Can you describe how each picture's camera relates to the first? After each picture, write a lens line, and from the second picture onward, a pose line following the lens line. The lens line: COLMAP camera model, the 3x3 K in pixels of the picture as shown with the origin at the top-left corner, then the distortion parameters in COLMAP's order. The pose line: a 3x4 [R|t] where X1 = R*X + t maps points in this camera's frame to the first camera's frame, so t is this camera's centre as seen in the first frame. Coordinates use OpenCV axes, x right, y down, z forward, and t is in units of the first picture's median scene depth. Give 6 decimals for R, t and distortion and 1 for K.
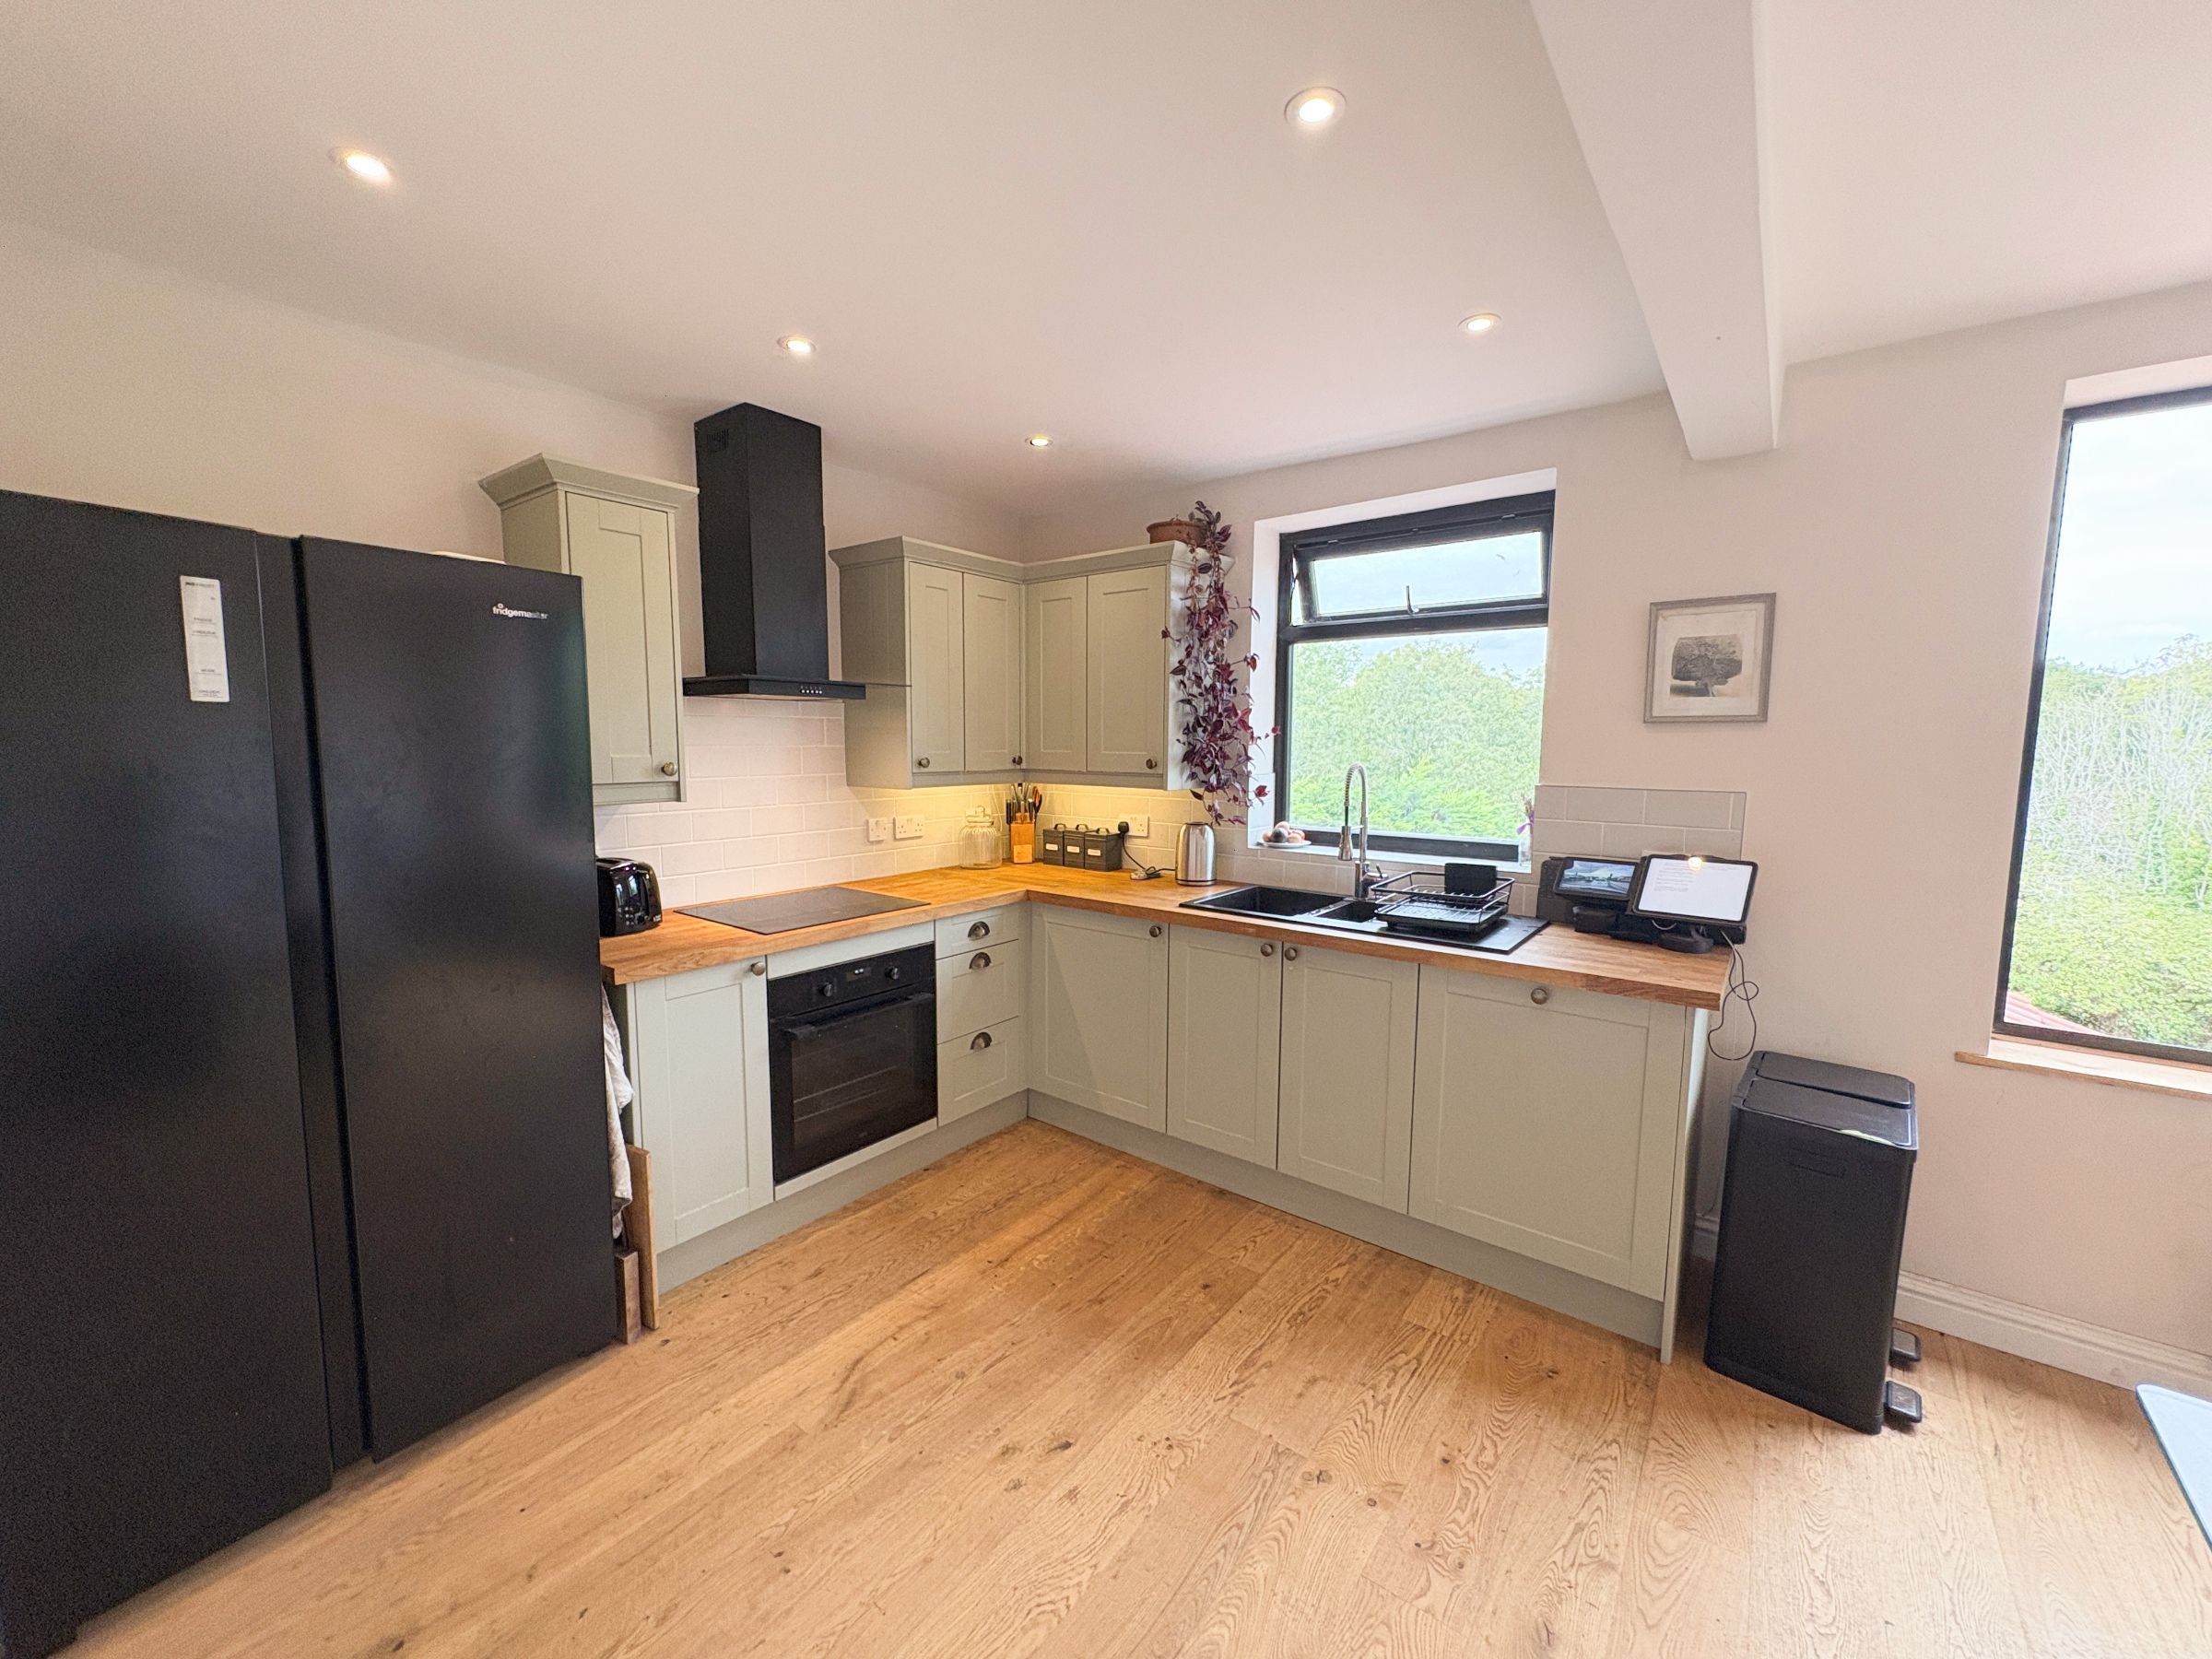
lens RADIAL K [[880.6, 0, 1104.9], [0, 880.6, 829.5], [0, 0, 1]] dist [0.001890, -0.000237]
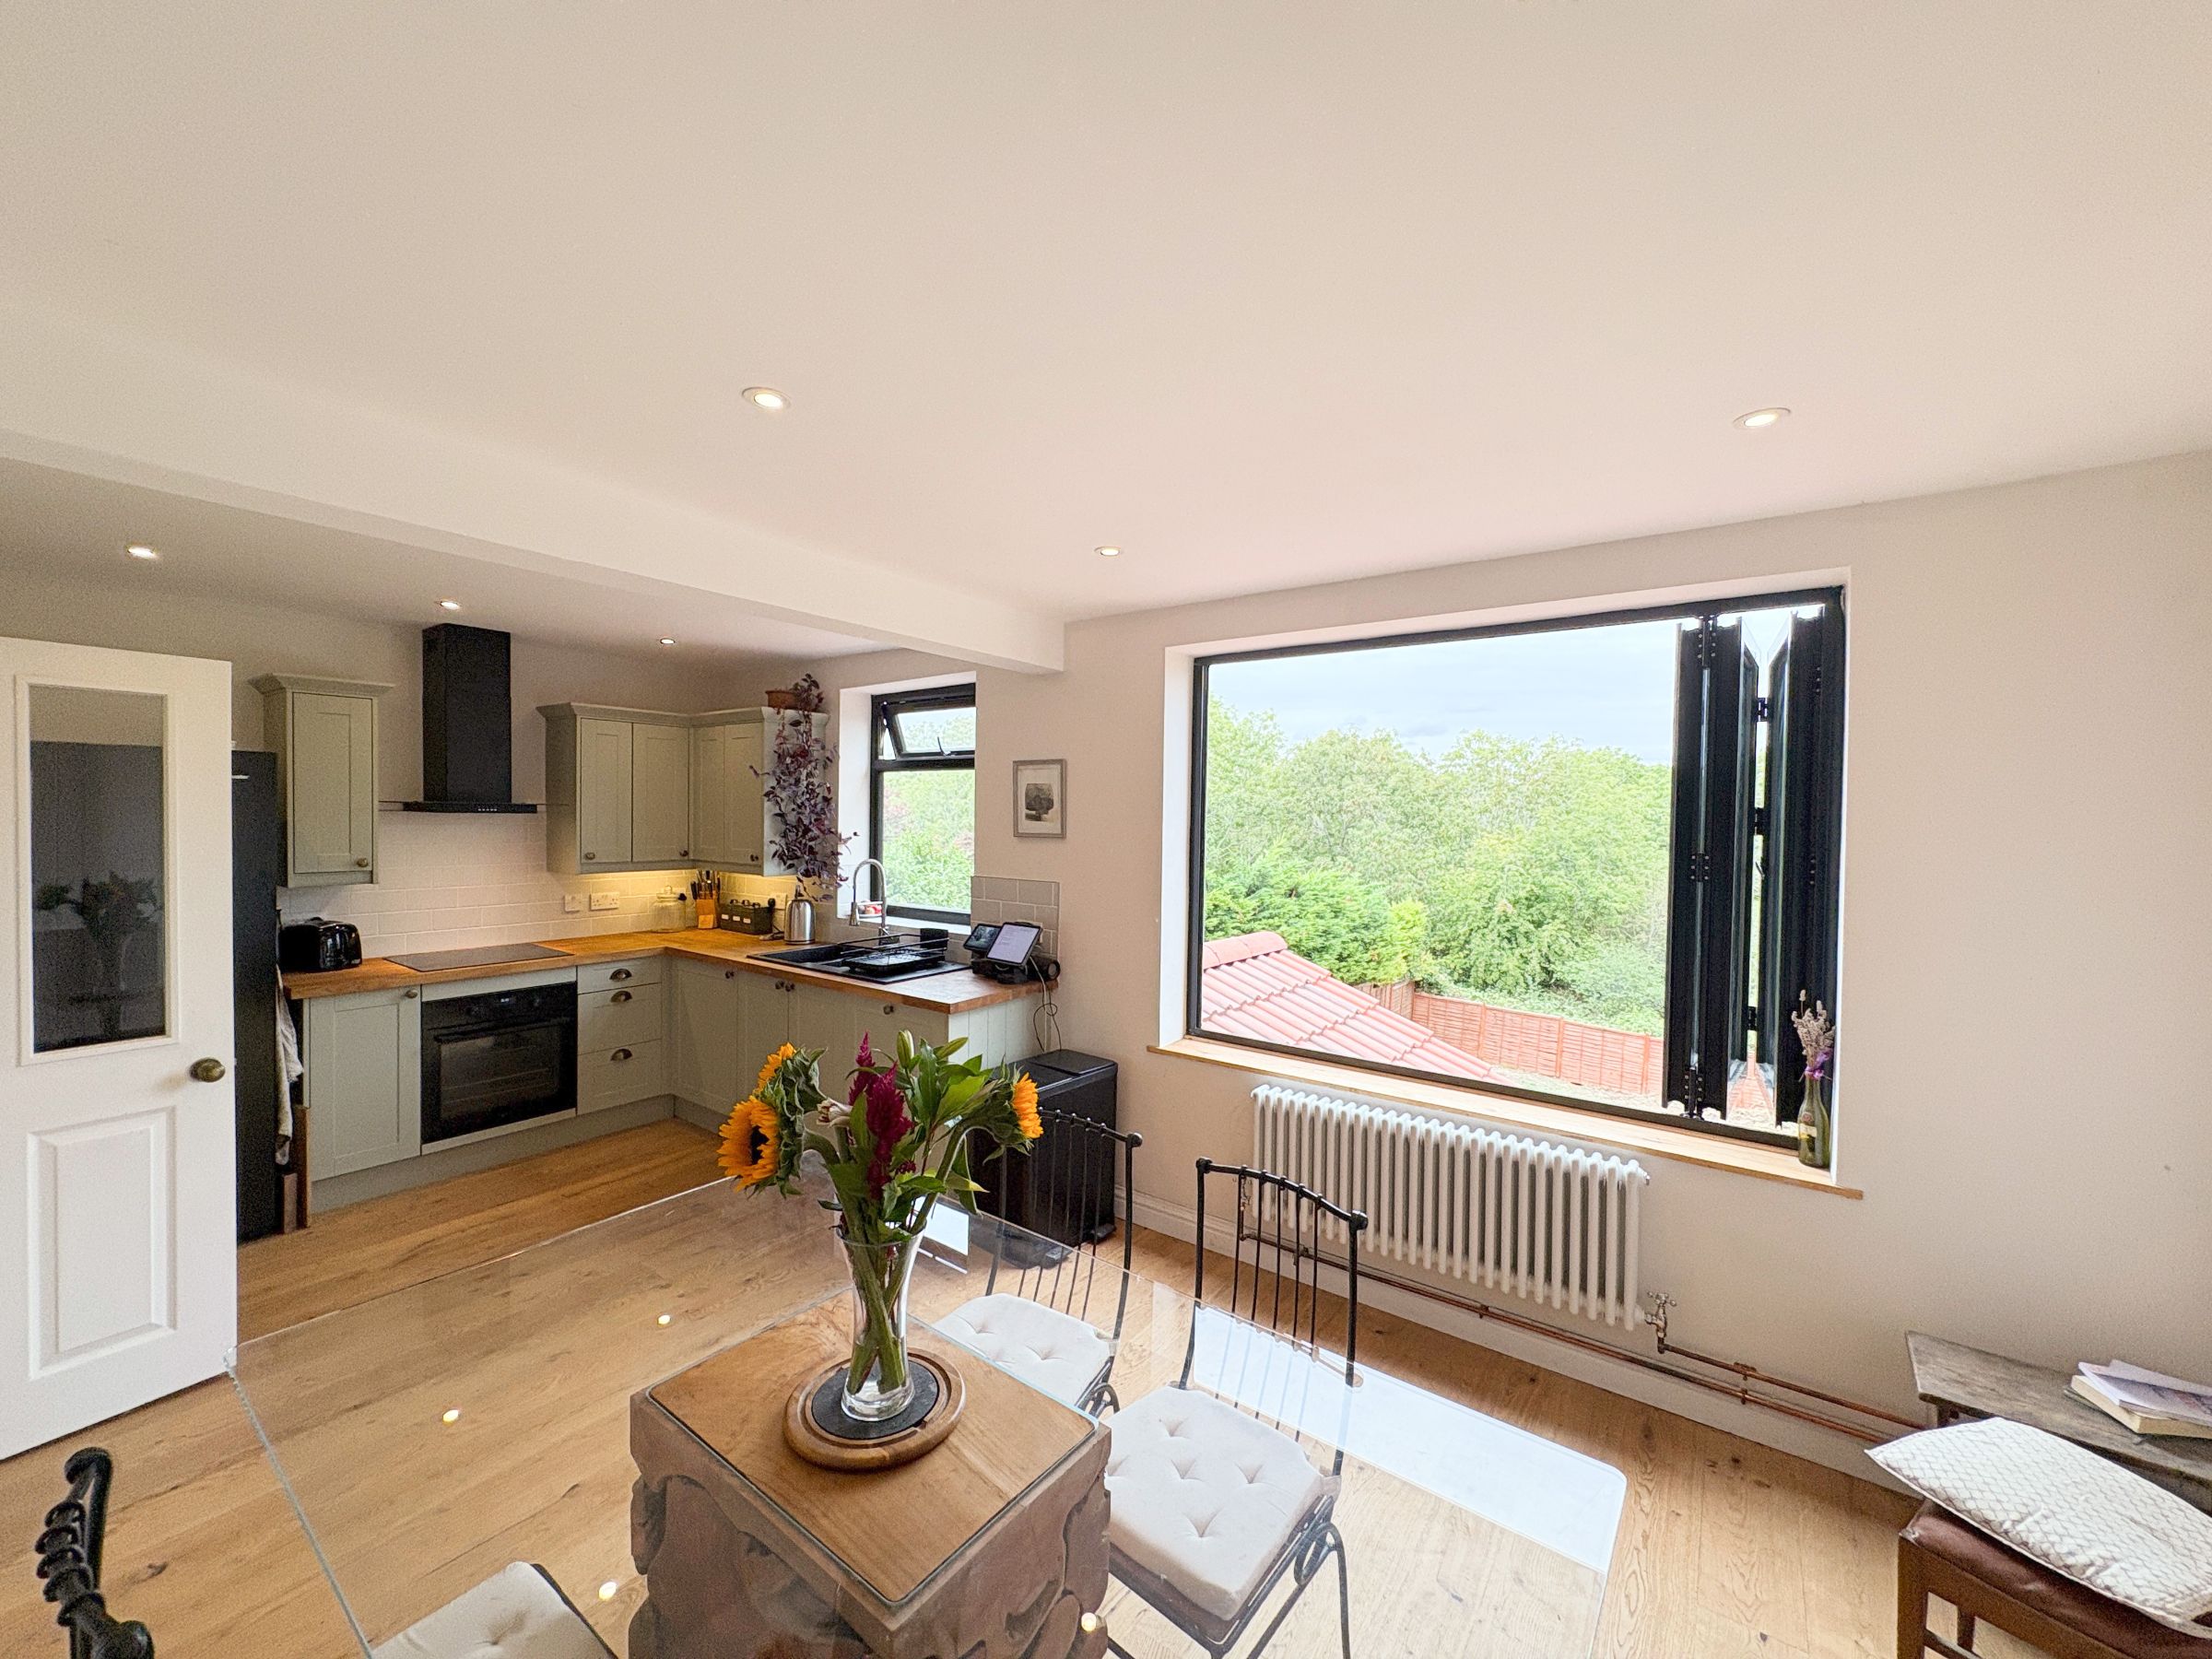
lens RADIAL K [[880.6, 0, 1107.5], [0, 880.6, 831.1], [0, 0, 1]] dist [0.001890, -0.000237]
pose [[0.999703, 0.007474, 0.023212, 0.755159], [-0.005517, 0.996512, -0.083261, -0.002988], [-0.023754, 0.083108, 0.996257, -0.560011]]
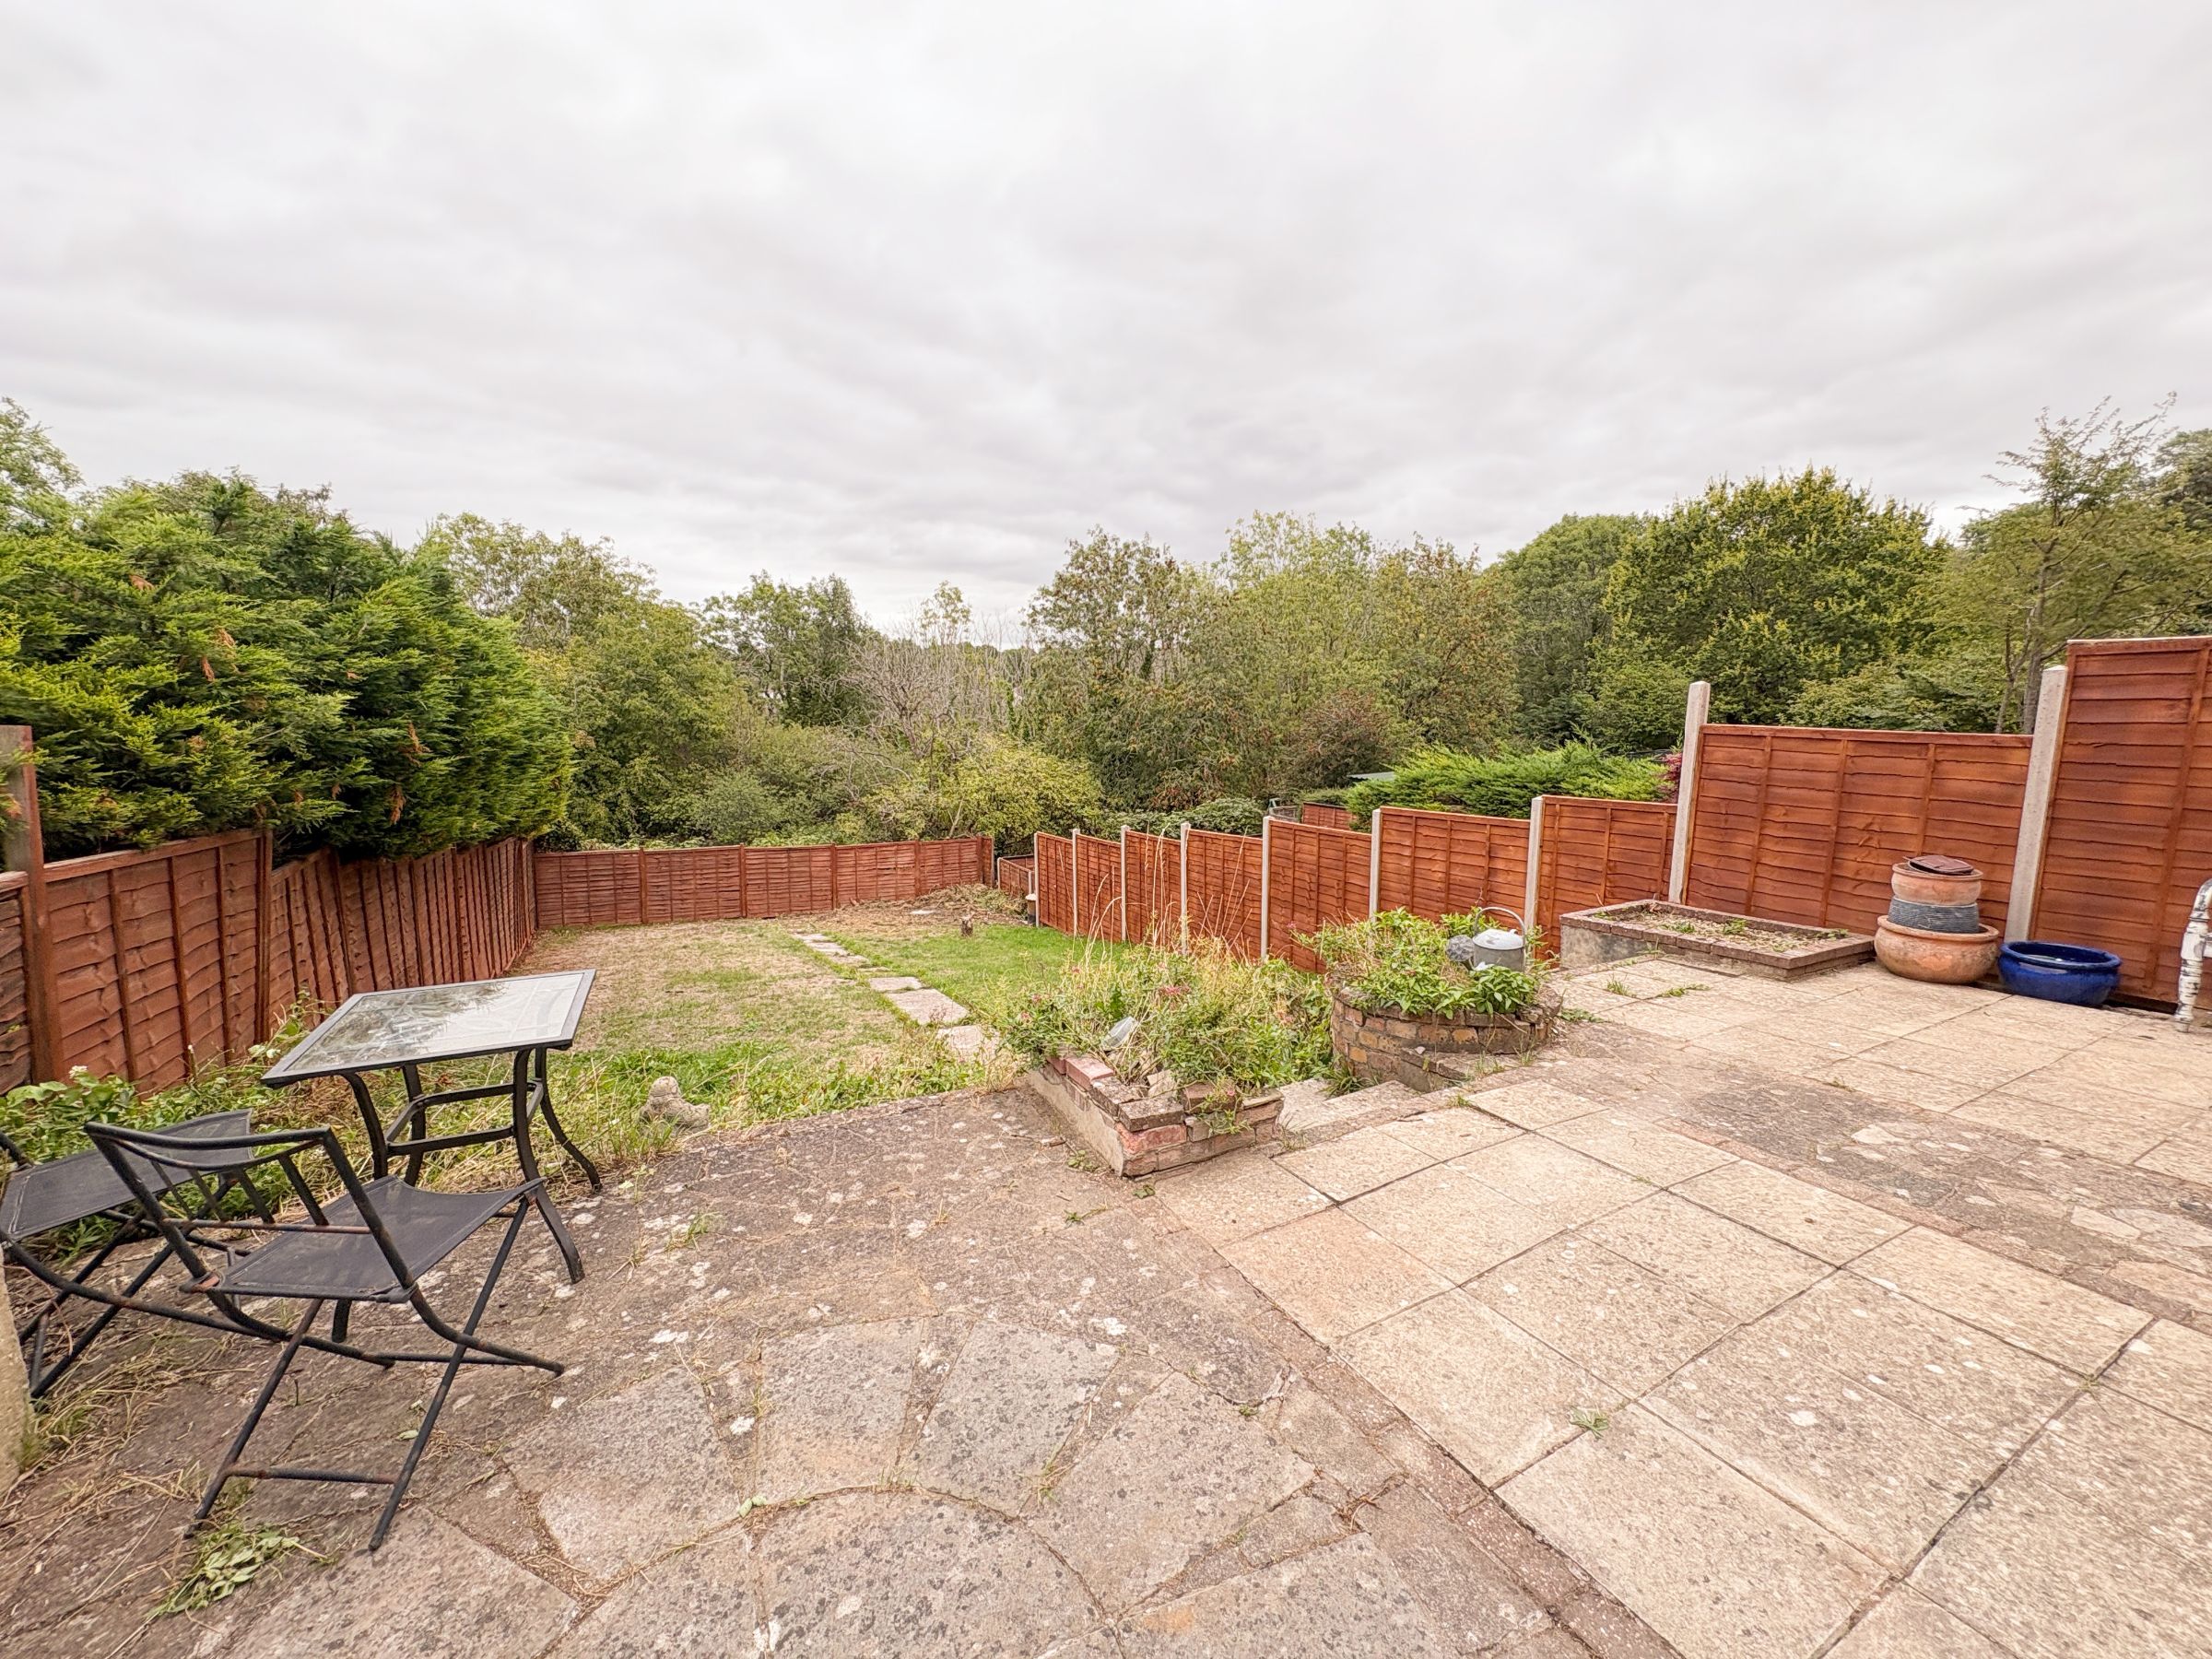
lens RADIAL K [[880.6, 0, 1104.7], [0, 880.6, 823.4], [0, 0, 1]] dist [0.001890, -0.000237]
pose [[0.402677, -0.139054, 0.904718, 0.137001], [0.106174, 0.988818, 0.104724, 0.473870], [-0.909163, 0.053887, 0.412938, 2.531873]]
